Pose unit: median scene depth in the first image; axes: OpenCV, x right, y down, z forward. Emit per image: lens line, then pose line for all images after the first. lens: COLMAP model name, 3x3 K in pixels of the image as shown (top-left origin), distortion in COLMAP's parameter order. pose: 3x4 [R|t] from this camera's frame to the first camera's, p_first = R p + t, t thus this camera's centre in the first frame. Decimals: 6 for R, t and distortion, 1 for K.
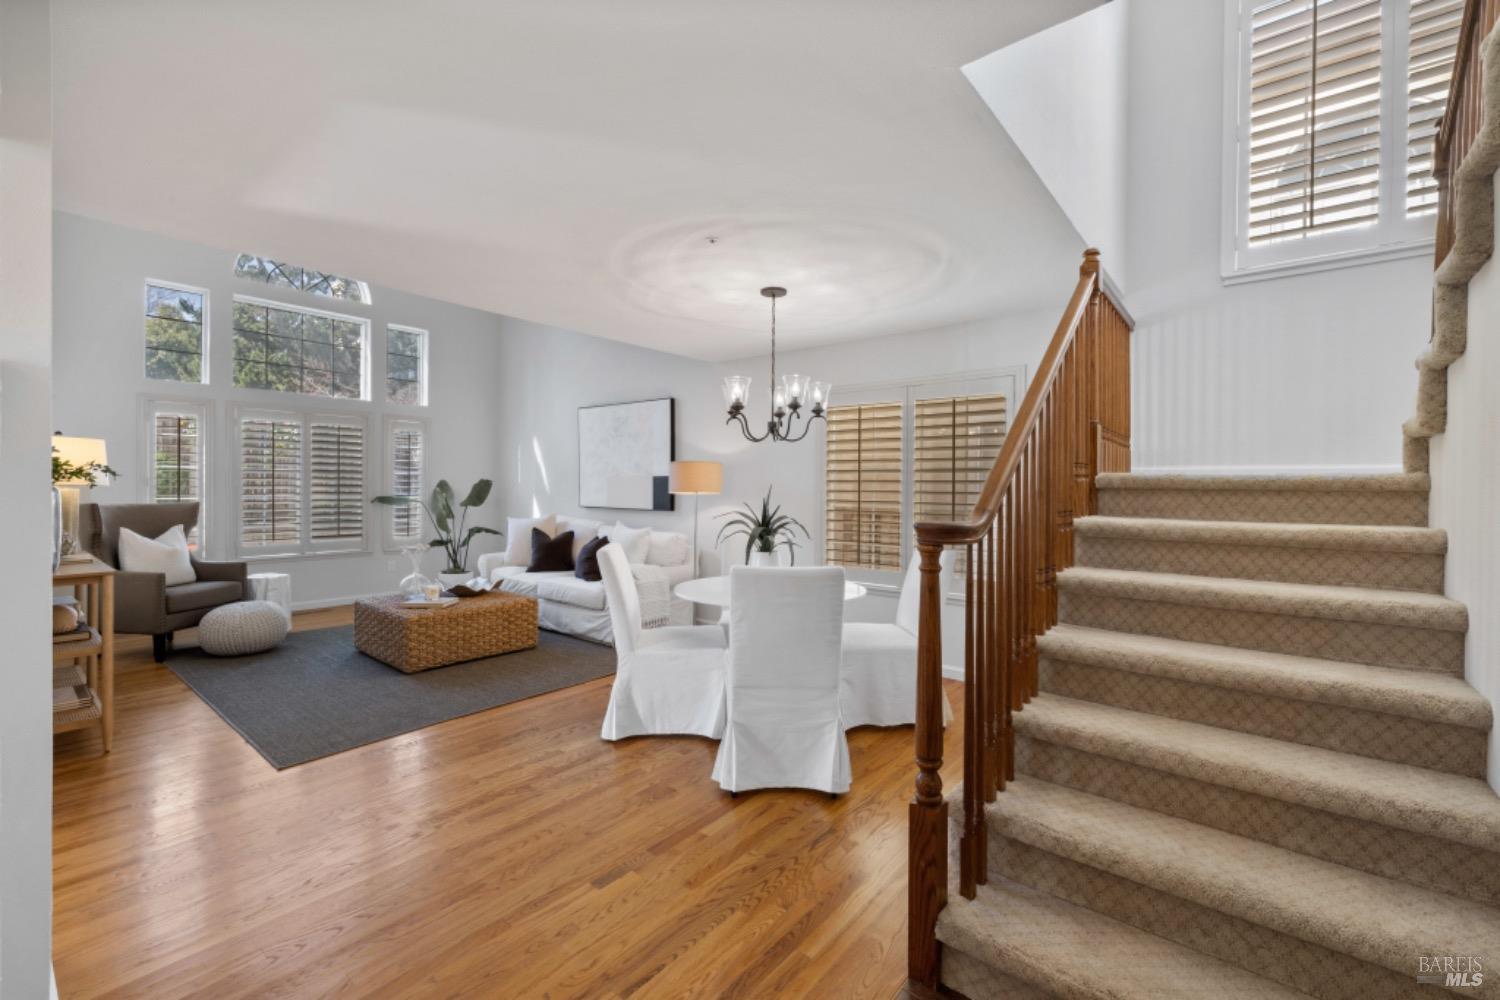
lens RADIAL K [[626.6, 0, 748.5], [0, 626.6, 488.6], [0, 0, 1]] dist [-0.000821, -0.000103]
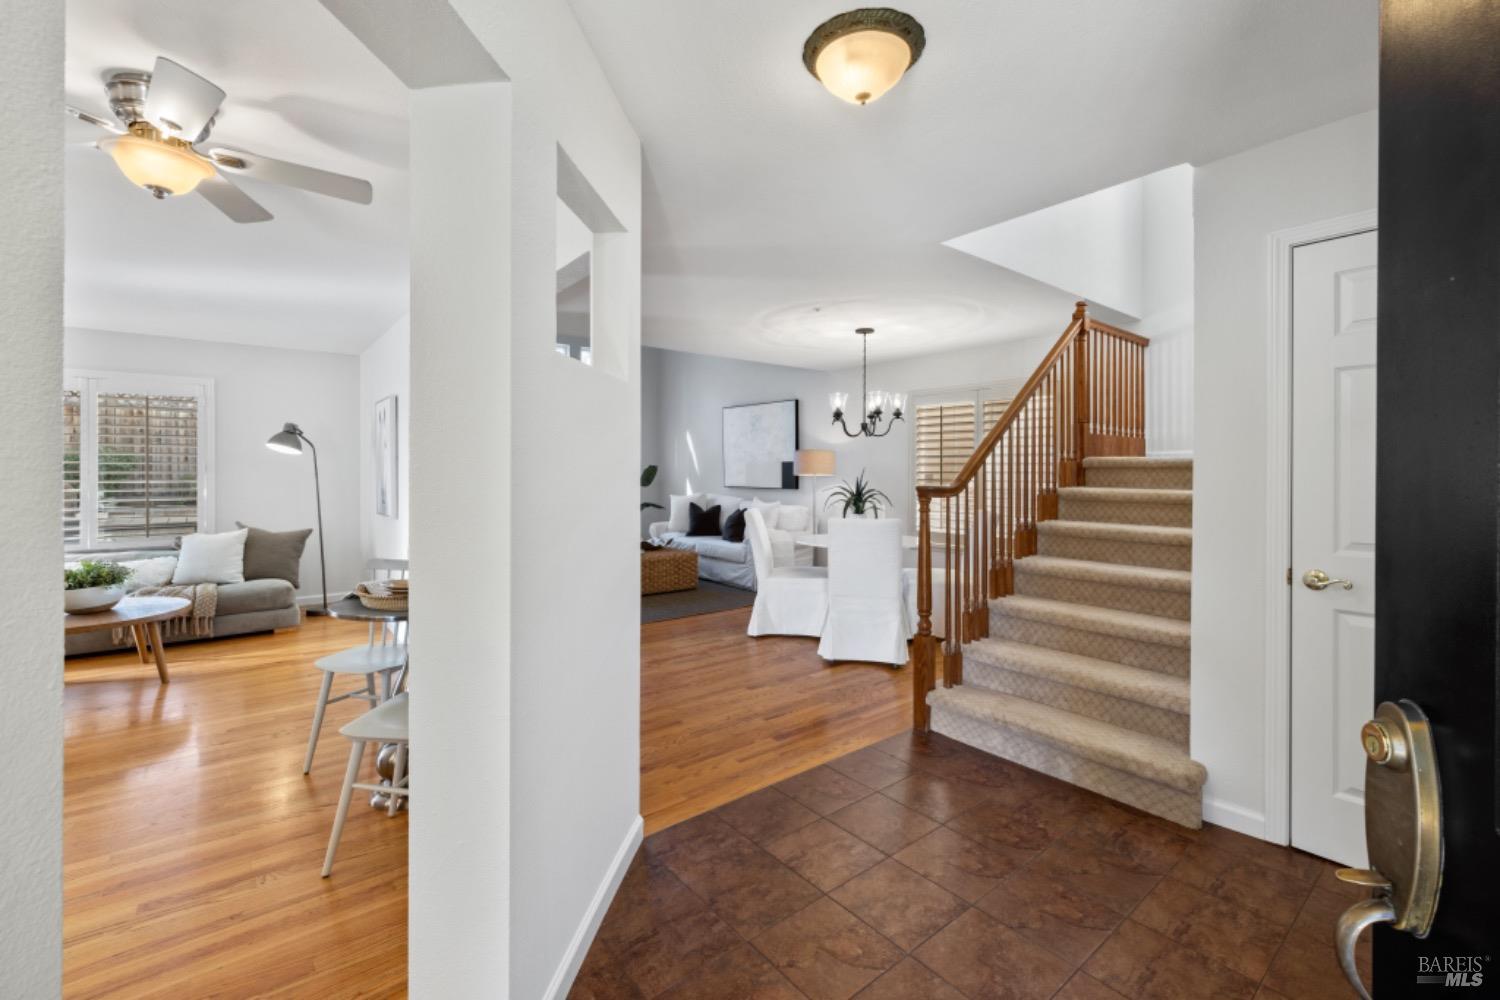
lens RADIAL K [[626.6, 0, 748.5], [0, 626.6, 488.6], [0, 0, 1]] dist [-0.000821, -0.000103]
pose [[0.978538, 0.000408, -0.206068, 0.075981], [0.004464, 0.999721, 0.023181, 0.008419], [0.206020, -0.023603, 0.978263, -0.449817]]
